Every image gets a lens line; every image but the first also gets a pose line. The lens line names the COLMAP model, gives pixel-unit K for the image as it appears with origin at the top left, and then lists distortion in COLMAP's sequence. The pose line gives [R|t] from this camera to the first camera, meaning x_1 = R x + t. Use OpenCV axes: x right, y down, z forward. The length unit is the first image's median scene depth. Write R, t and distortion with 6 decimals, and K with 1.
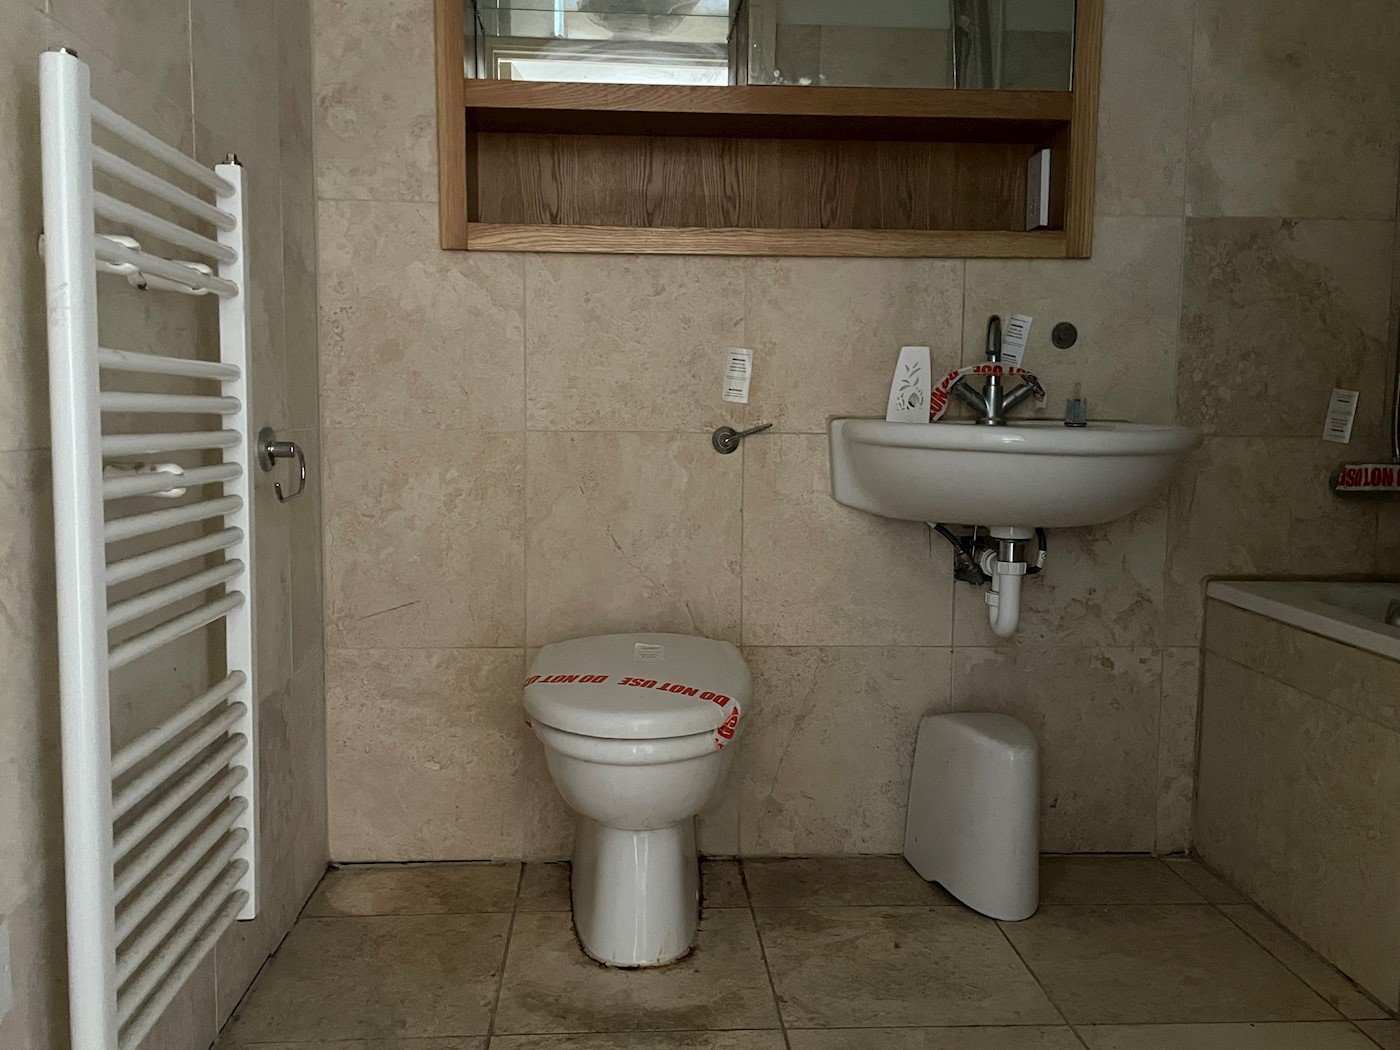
lens RADIAL K [[1218.3, 0, 693.8], [0, 1218.3, 526.3], [0, 0, 1]] dist [0.101827, -0.139311]
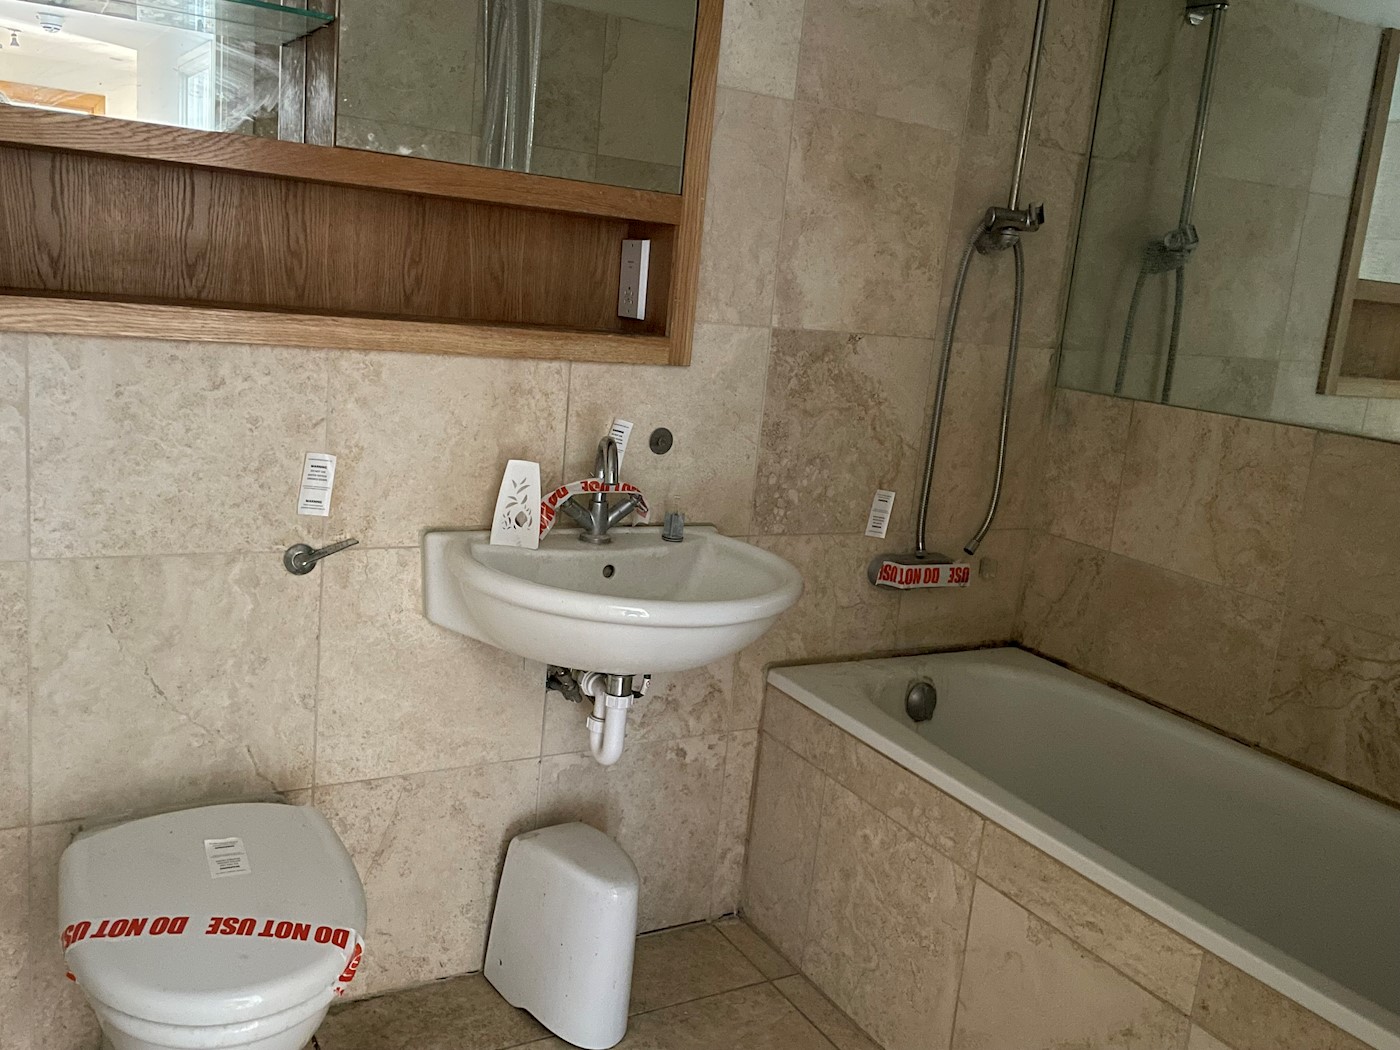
lens RADIAL K [[1218.3, 0, 704.7], [0, 1218.3, 520.9], [0, 0, 1]] dist [0.101827, -0.139311]
pose [[0.889396, -0.013964, 0.456925, -0.114222], [-0.043977, 0.992284, 0.115926, -0.208268], [-0.455018, -0.123198, 0.881919, 0.120593]]
